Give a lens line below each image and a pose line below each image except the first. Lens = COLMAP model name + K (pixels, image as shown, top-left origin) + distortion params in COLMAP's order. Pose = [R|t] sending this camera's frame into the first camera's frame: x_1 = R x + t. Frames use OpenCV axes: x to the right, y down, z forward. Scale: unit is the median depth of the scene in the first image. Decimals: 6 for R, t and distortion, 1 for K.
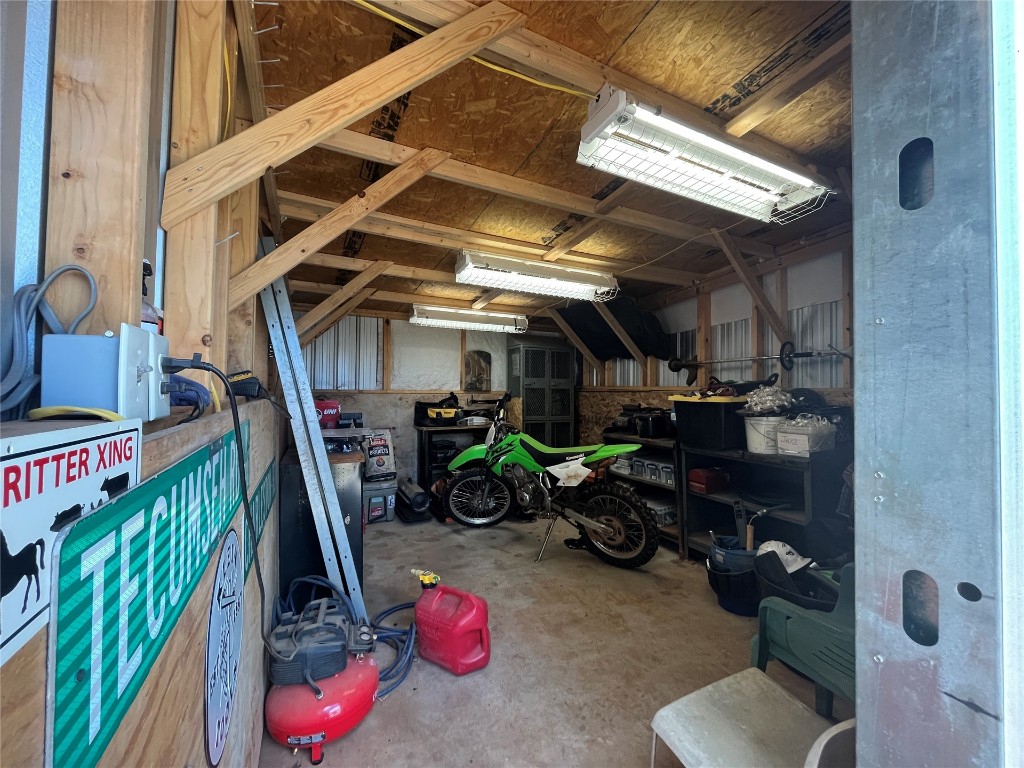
lens RADIAL K [[412.9, 0, 513.3], [0, 412.9, 382.7], [0, 0, 1]] dist [-0.003706, -0.000029]
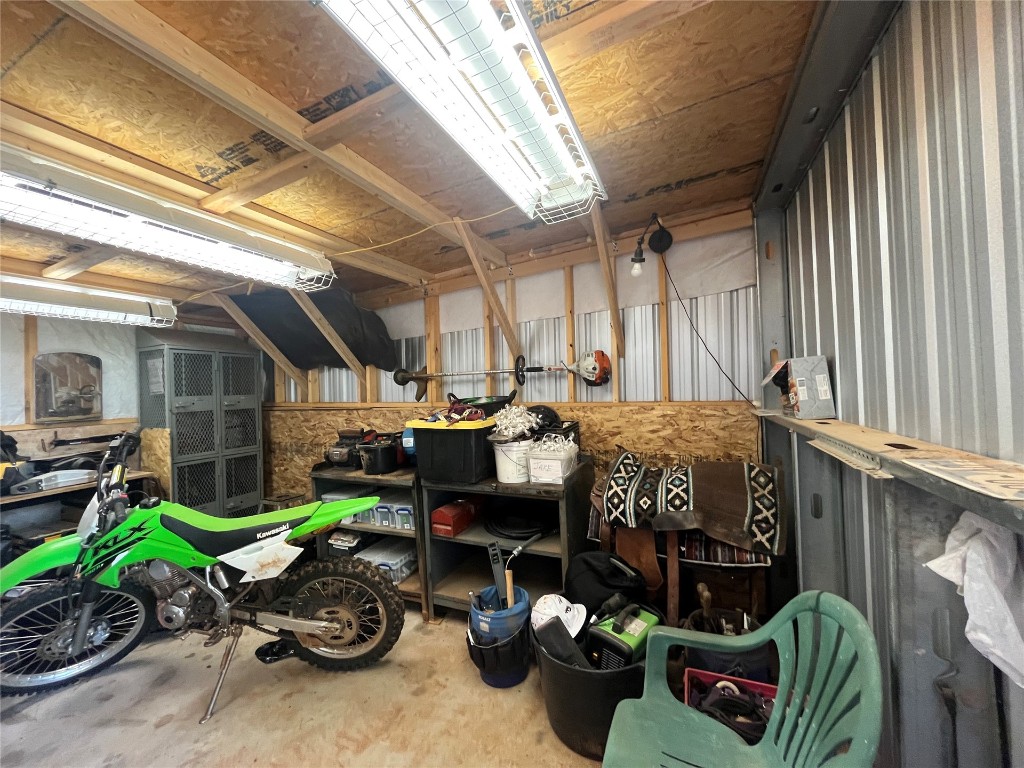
lens RADIAL K [[412.9, 0, 513.3], [0, 412.9, 382.7], [0, 0, 1]] dist [-0.003706, -0.000029]
pose [[0.761945, -0.024530, 0.647177, 0.024502], [0.023921, 0.999667, 0.009726, -0.041901], [-0.647200, 0.008070, 0.762278, 0.253274]]
